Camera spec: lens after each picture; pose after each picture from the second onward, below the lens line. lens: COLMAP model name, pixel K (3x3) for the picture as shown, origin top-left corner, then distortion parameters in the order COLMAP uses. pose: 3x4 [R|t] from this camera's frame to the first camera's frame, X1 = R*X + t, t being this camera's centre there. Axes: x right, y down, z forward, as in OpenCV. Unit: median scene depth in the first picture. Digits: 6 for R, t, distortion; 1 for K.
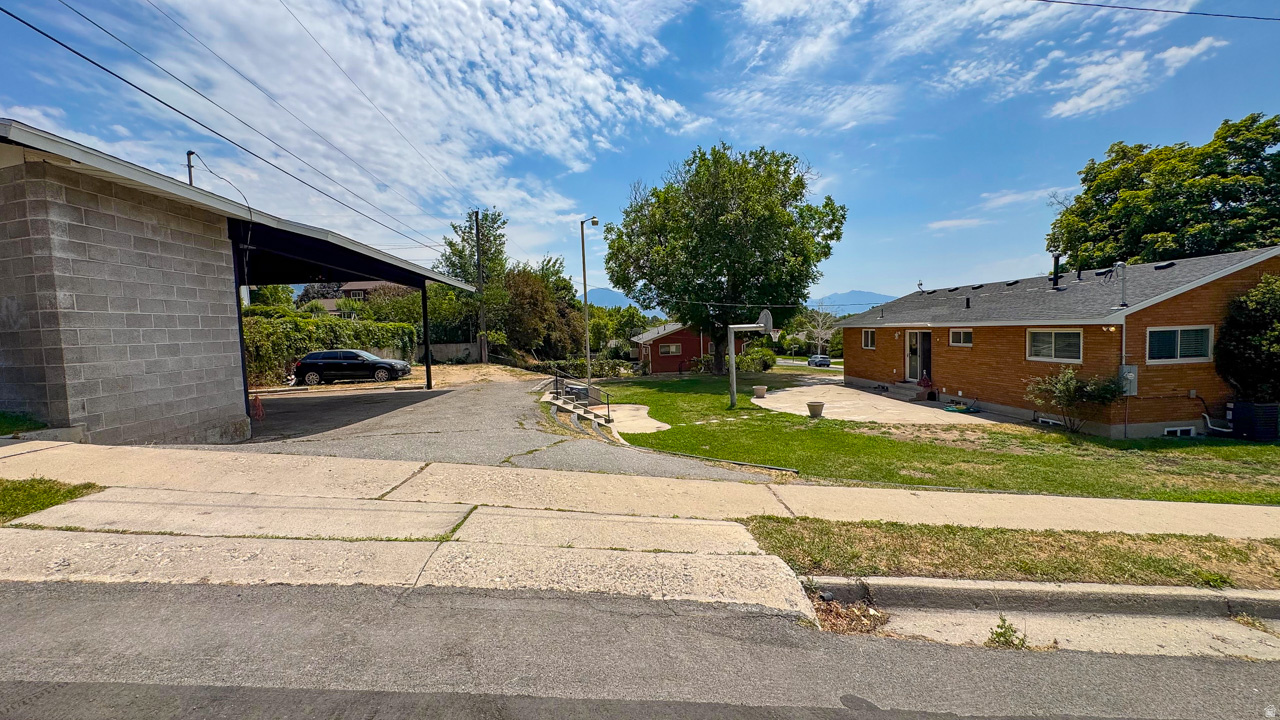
lens RADIAL K [[521.2, 0, 636.7], [0, 521.2, 359.0], [0, 0, 1]] dist [-0.001477, -0.000002]
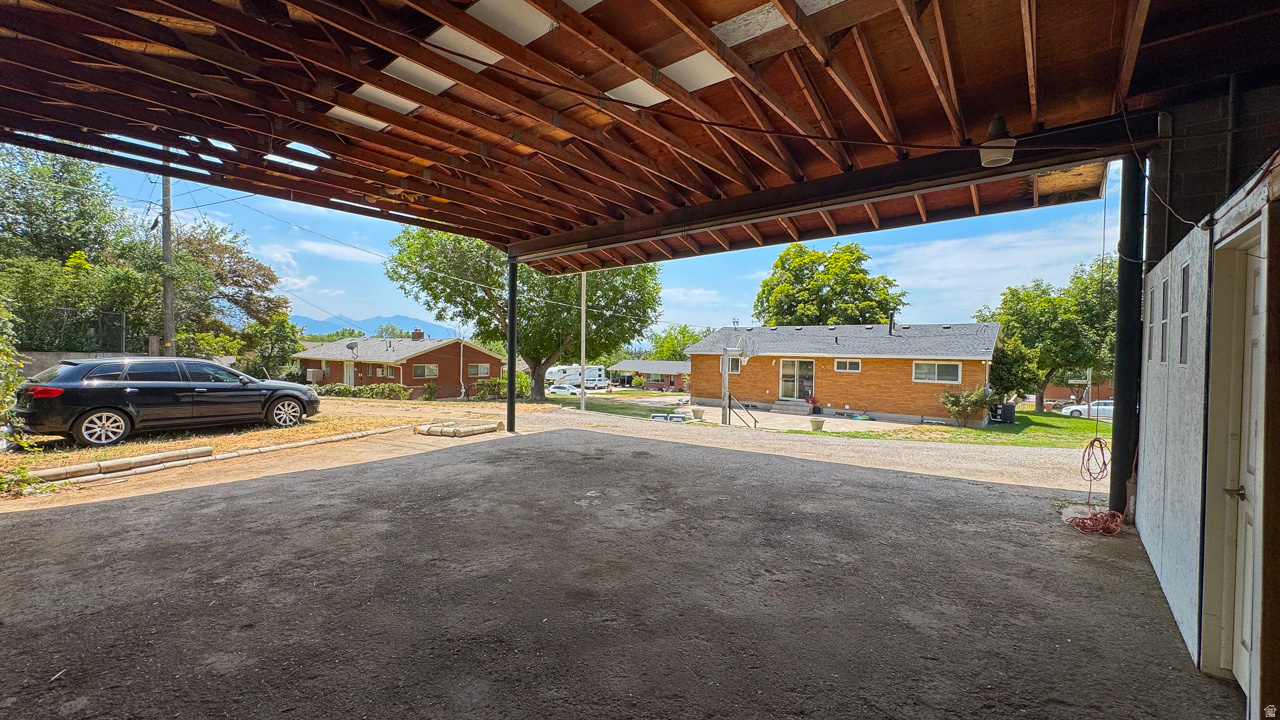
lens RADIAL K [[521.2, 0, 644.0], [0, 521.2, 365.2], [0, 0, 1]] dist [-0.001477, -0.000002]
pose [[0.671250, 0.025401, 0.740795, -0.713572], [0.001875, 0.999351, -0.035966, 0.005208], [-0.741228, 0.025531, 0.670767, 0.463340]]
